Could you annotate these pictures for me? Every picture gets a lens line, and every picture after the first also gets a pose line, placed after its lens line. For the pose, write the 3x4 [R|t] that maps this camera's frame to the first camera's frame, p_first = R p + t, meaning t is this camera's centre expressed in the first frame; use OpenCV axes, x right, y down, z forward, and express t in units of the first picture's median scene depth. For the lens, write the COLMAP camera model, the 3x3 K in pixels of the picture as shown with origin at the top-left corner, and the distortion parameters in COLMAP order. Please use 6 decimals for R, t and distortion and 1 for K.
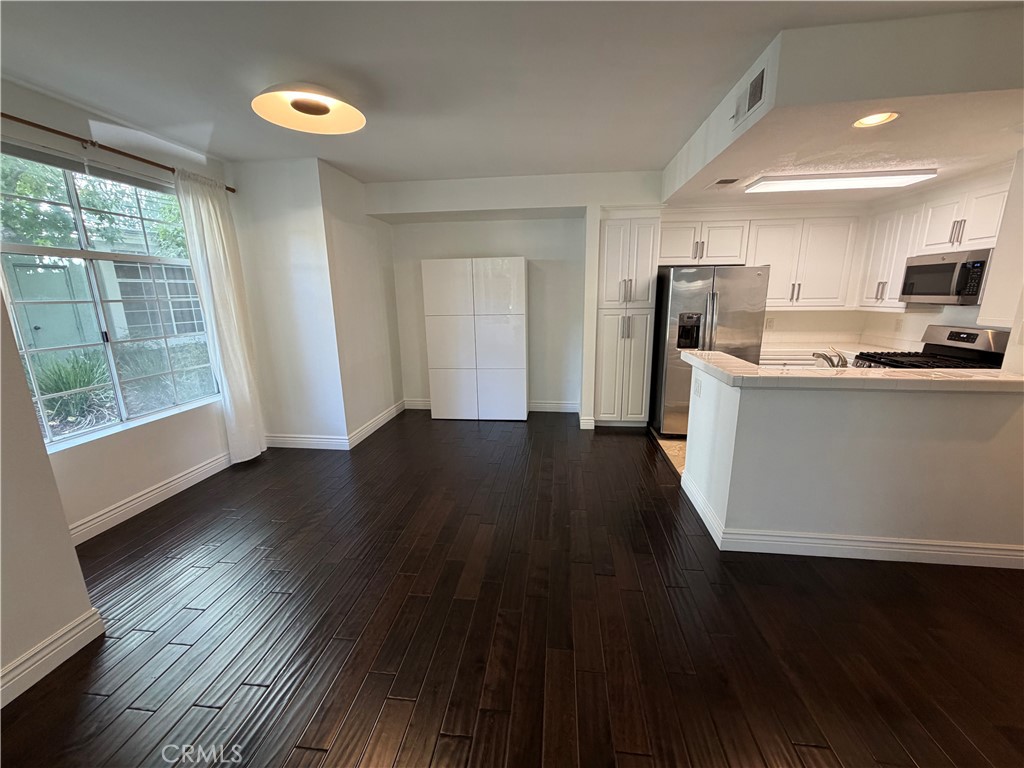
lens RADIAL K [[406.7, 0, 511.9], [0, 406.7, 386.3], [0, 0, 1]] dist [-0.002402, -0.000320]
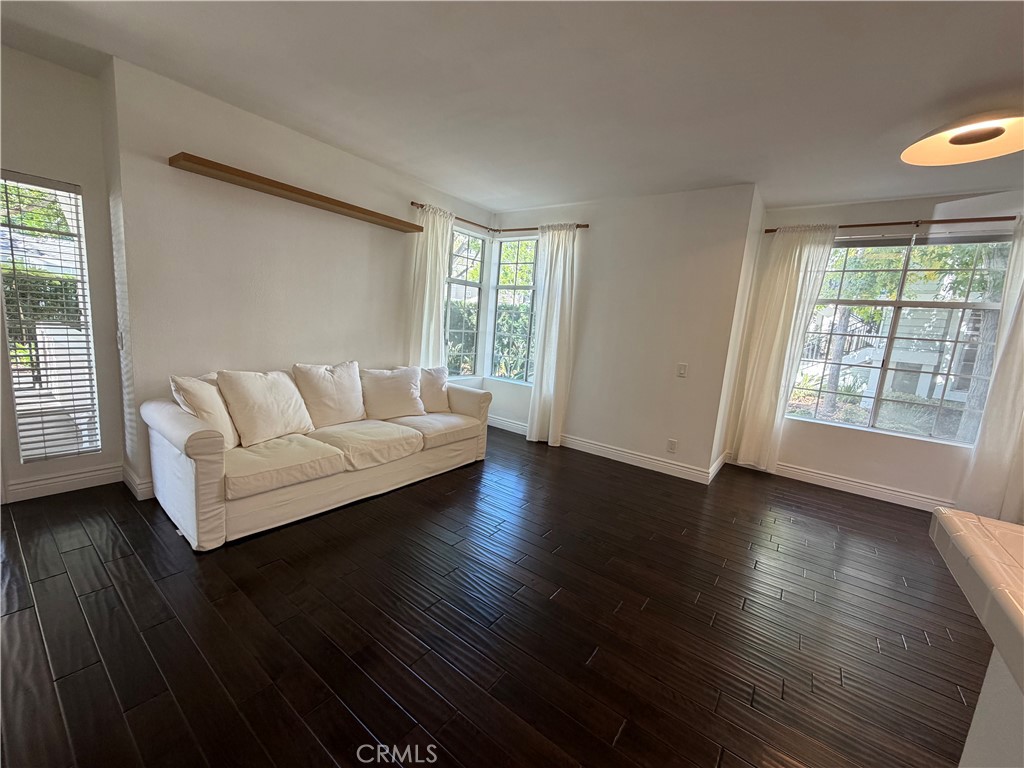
lens RADIAL K [[406.7, 0, 511.9], [0, 406.7, 386.3], [0, 0, 1]] dist [-0.002402, -0.000320]
pose [[-0.505038, 0.102846, -0.856947, 0.552336], [-0.261435, 0.928002, 0.265450, -0.062798], [0.822549, 0.358099, -0.441789, 0.439755]]
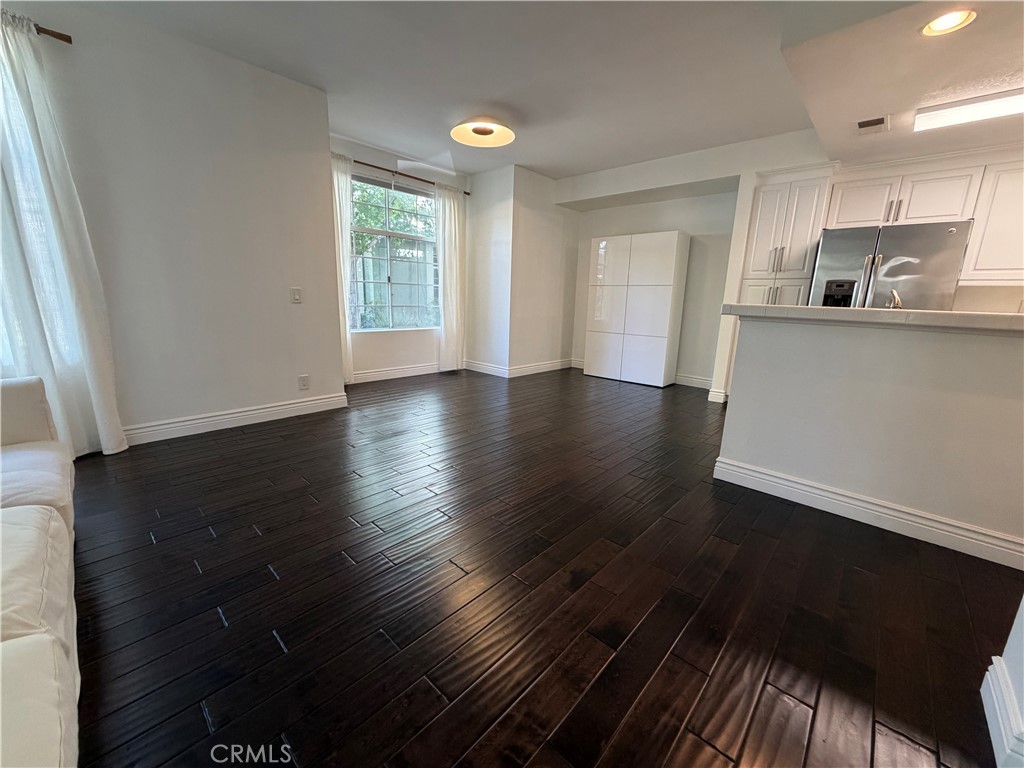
lens RADIAL K [[406.7, 0, 511.9], [0, 406.7, 386.3], [0, 0, 1]] dist [-0.002402, -0.000320]
pose [[0.807510, 0.162418, -0.567053, 0.395502], [-0.170919, 0.984529, 0.038597, 0.132775], [0.564549, 0.065753, 0.822777, -0.111321]]
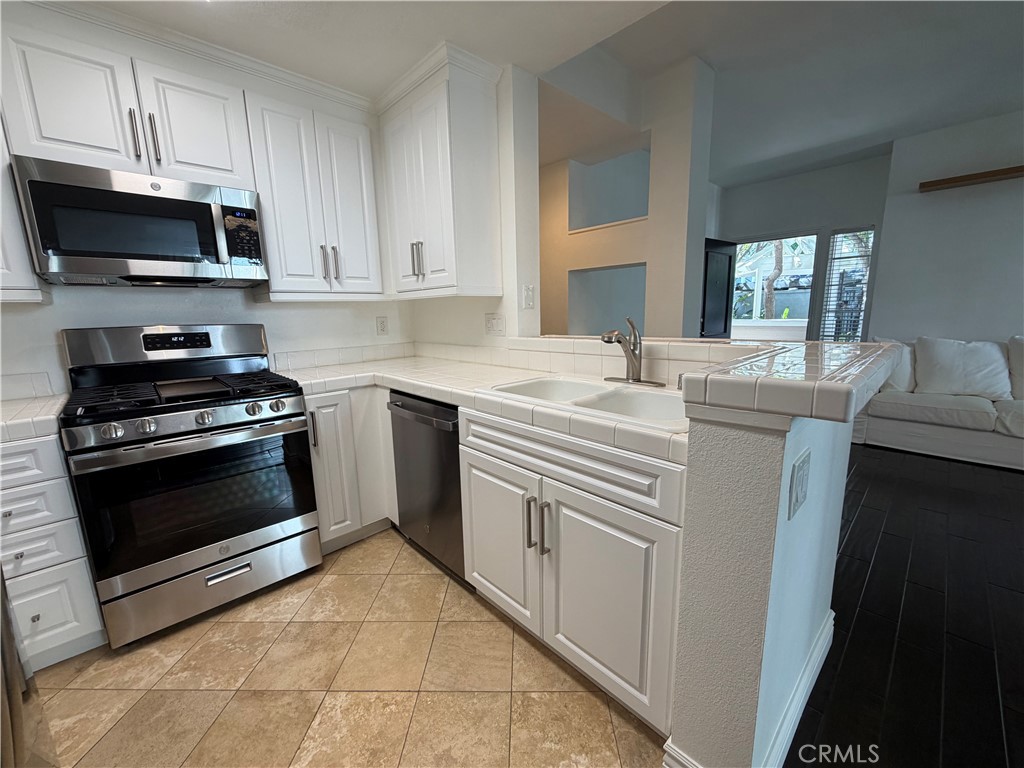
lens RADIAL K [[406.7, 0, 511.9], [0, 406.7, 386.3], [0, 0, 1]] dist [-0.002402, -0.000320]
pose [[-0.761868, -0.080824, 0.642670, 0.318790], [0.181497, 0.925800, 0.331591, -0.141850], [-0.621784, 0.369271, -0.690669, 0.956432]]
